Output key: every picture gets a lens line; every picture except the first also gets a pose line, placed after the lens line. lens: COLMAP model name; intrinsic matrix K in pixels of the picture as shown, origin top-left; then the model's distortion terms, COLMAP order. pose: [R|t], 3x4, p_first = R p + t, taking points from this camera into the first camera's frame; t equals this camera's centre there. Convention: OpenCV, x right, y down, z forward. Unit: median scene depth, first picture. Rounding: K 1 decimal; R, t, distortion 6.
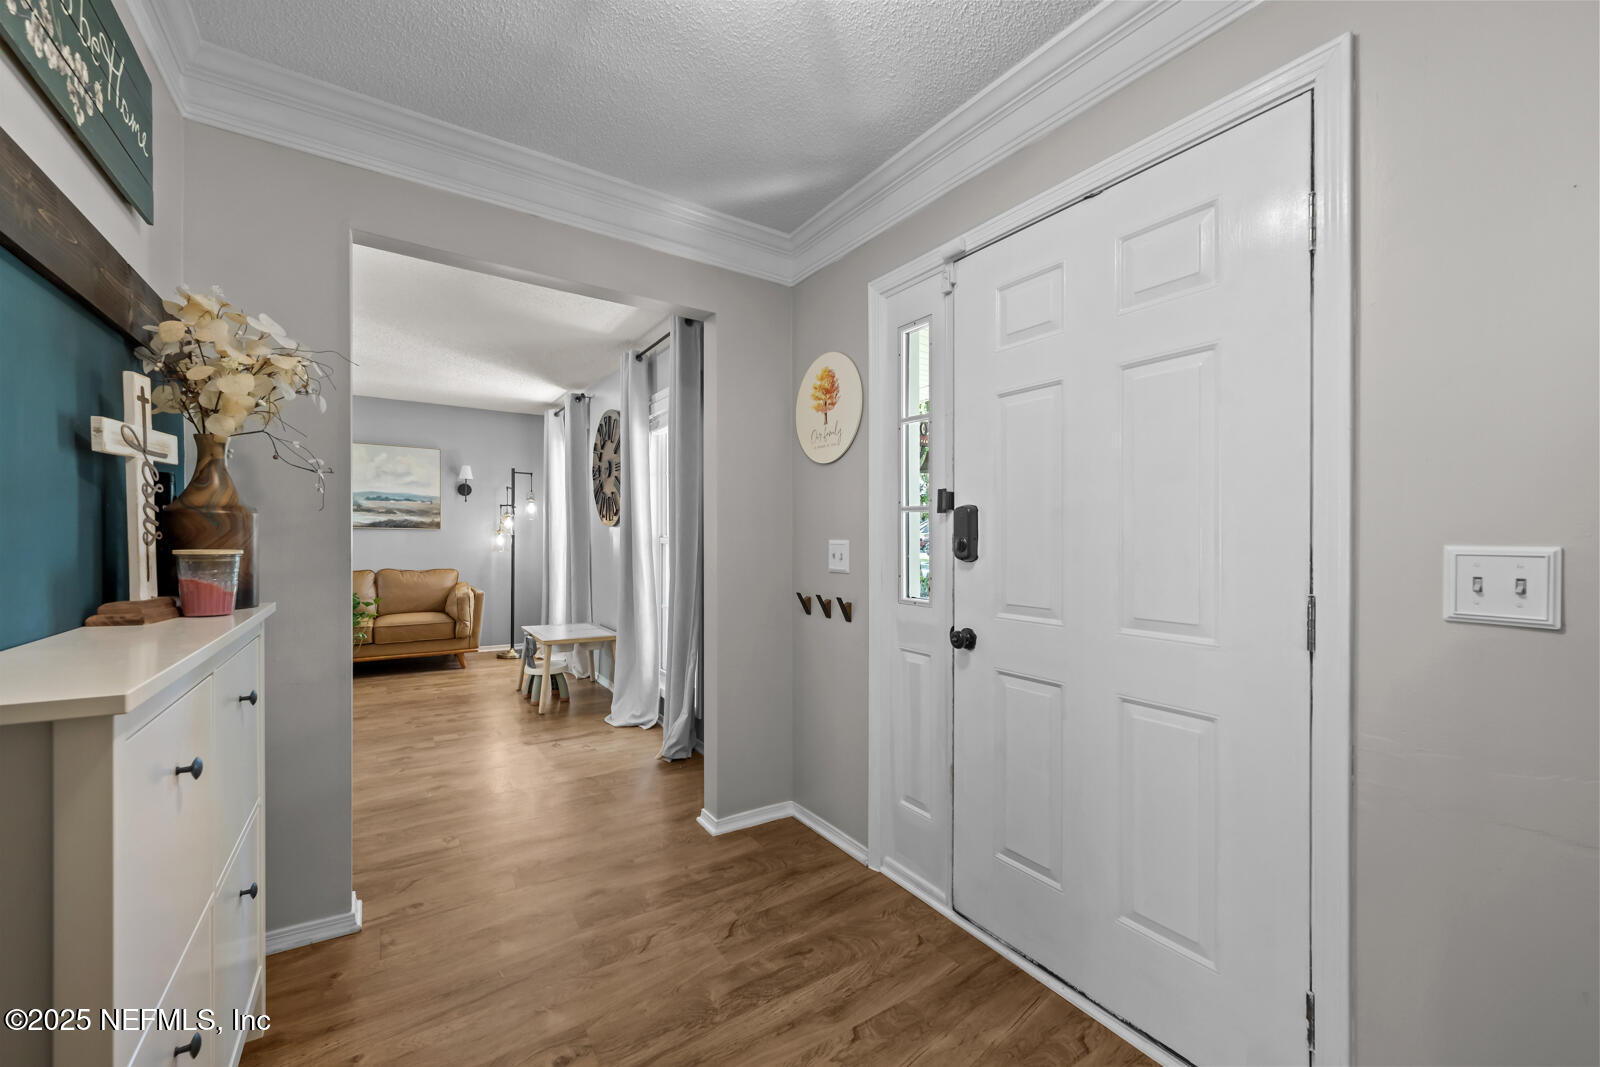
lens RADIAL K [[633.1, 0, 800.0], [0, 633.1, 533.5], [0, 0, 1]] dist [0.000729, 0.000055]
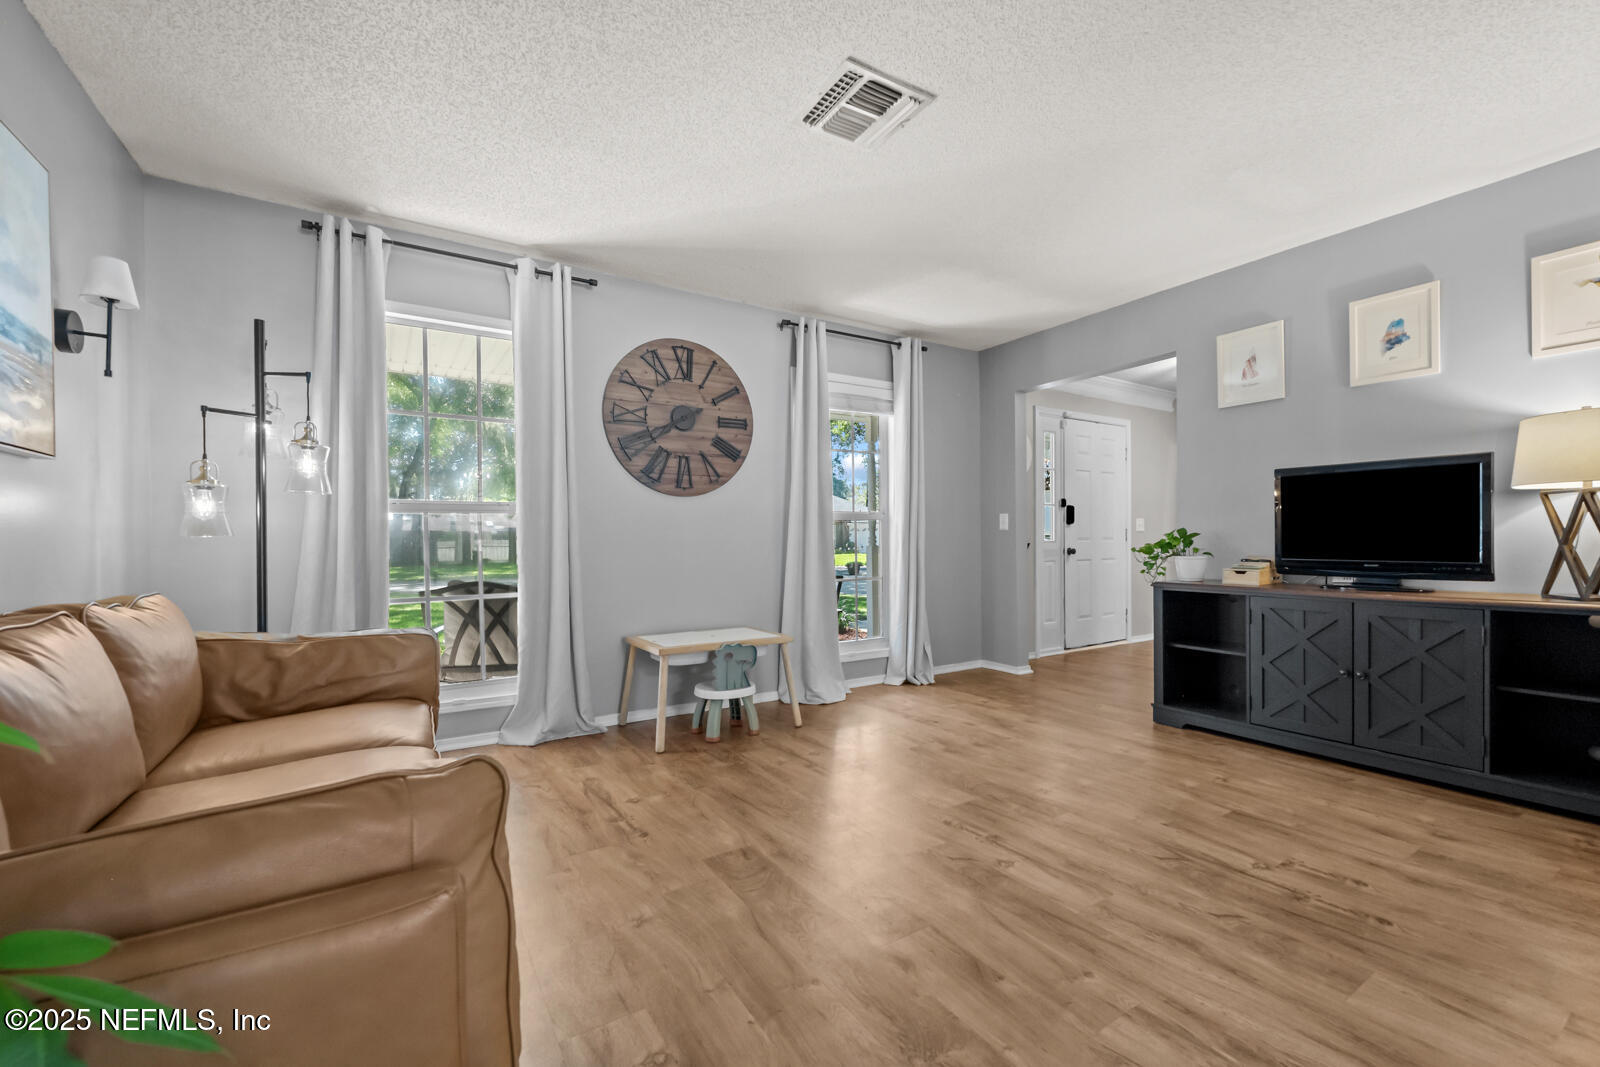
lens RADIAL K [[645.3, 0, 830.7], [0, 645.3, 531.0], [0, 0, 1]] dist [-0.001917, -0.000057]
pose [[0.002906, 0.003004, 0.999991, -0.916895], [-0.000930, 0.999995, -0.003001, 0.028895], [-0.999995, -0.000921, 0.002909, 0.710990]]
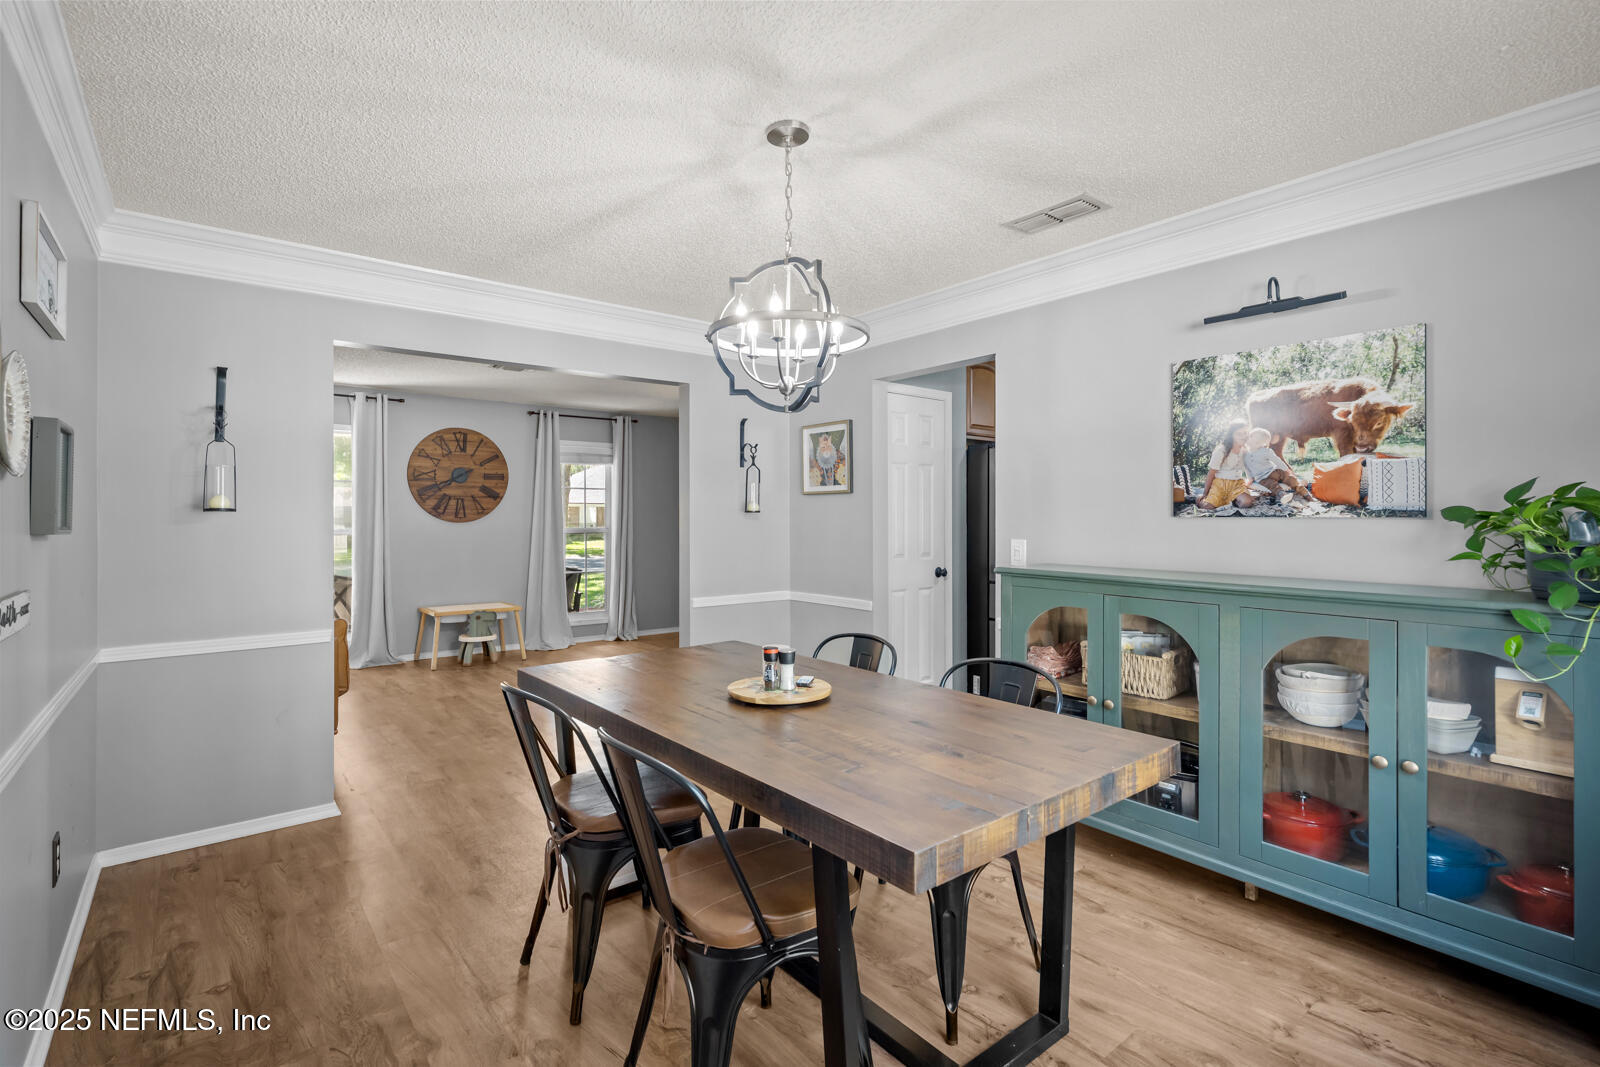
lens RADIAL K [[736.3, 0, 800.9], [0, 736.3, 497.9], [0, 0, 1]] dist [0.001080, 0.000106]
pose [[-0.089654, 0.018991, 0.995792, -1.520671], [-0.007140, 0.999780, -0.019710, -0.027588], [-0.995947, -0.008877, -0.089499, 0.414518]]
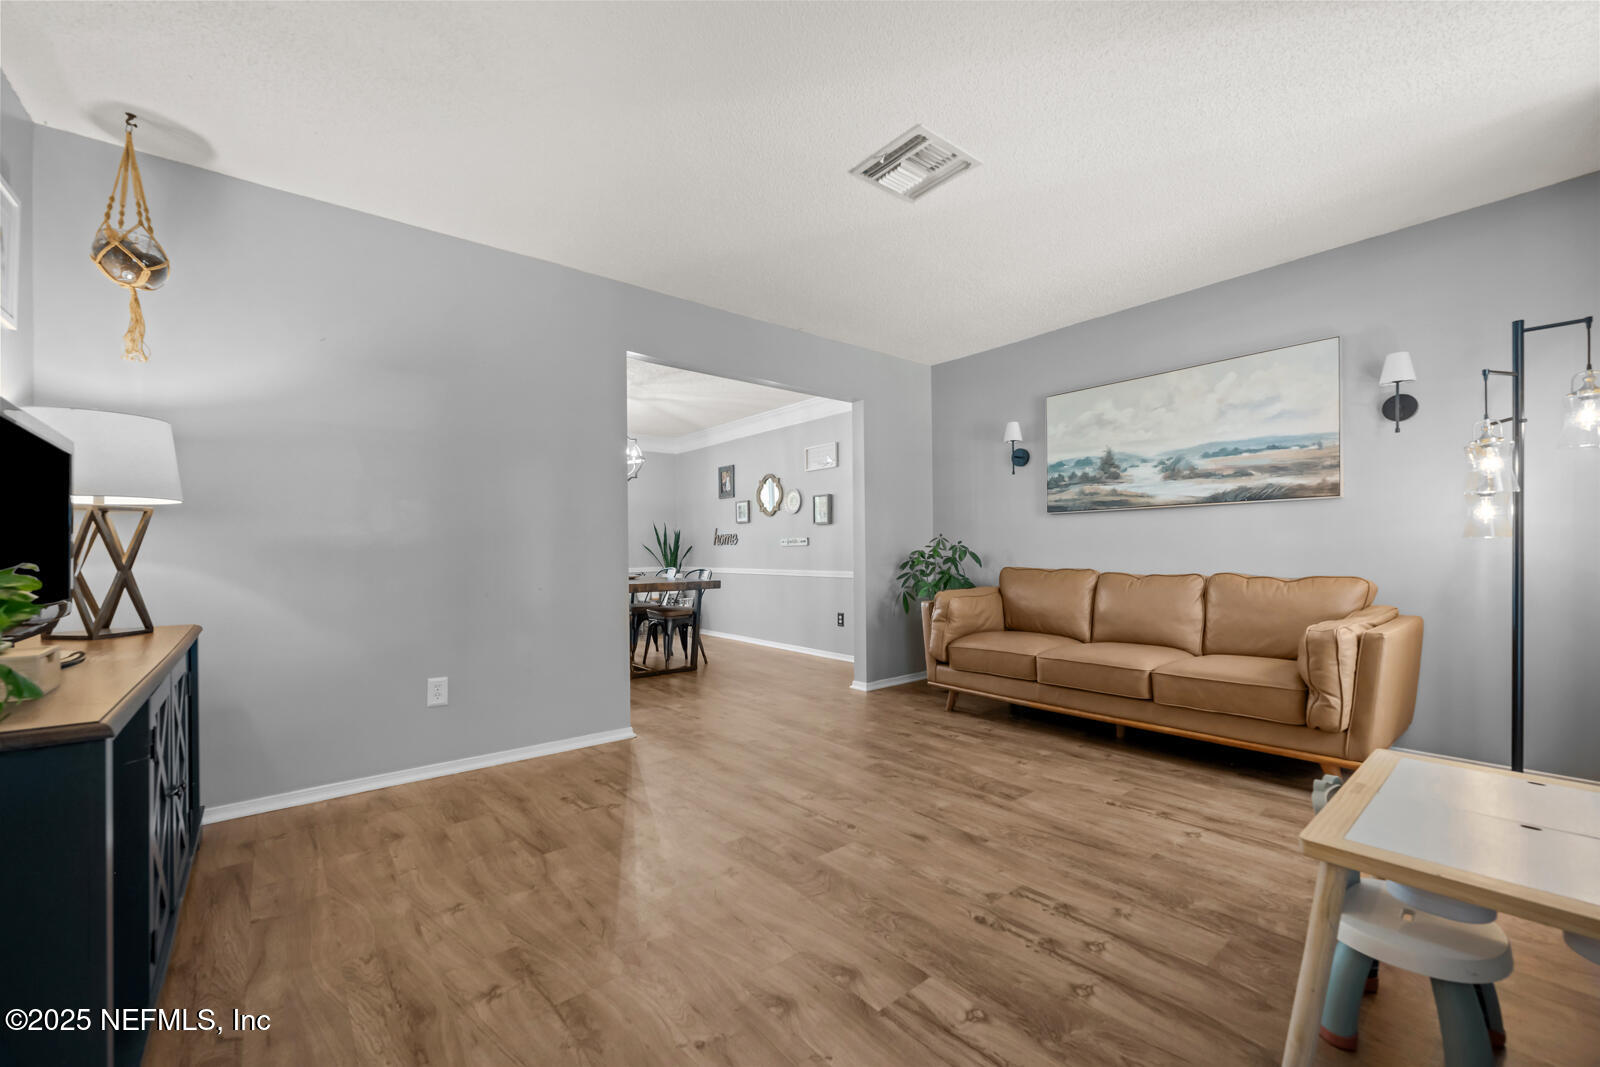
lens RADIAL K [[633.4, 0, 798.0], [0, 633.4, 554.6], [0, 0, 1]] dist [-0.002289, -0.000310]
pose [[0.093642, -0.003678, -0.995599, -0.122794], [0.018081, 0.999835, -0.001993, 0.034500], [0.995442, -0.017815, 0.093693, 0.572026]]
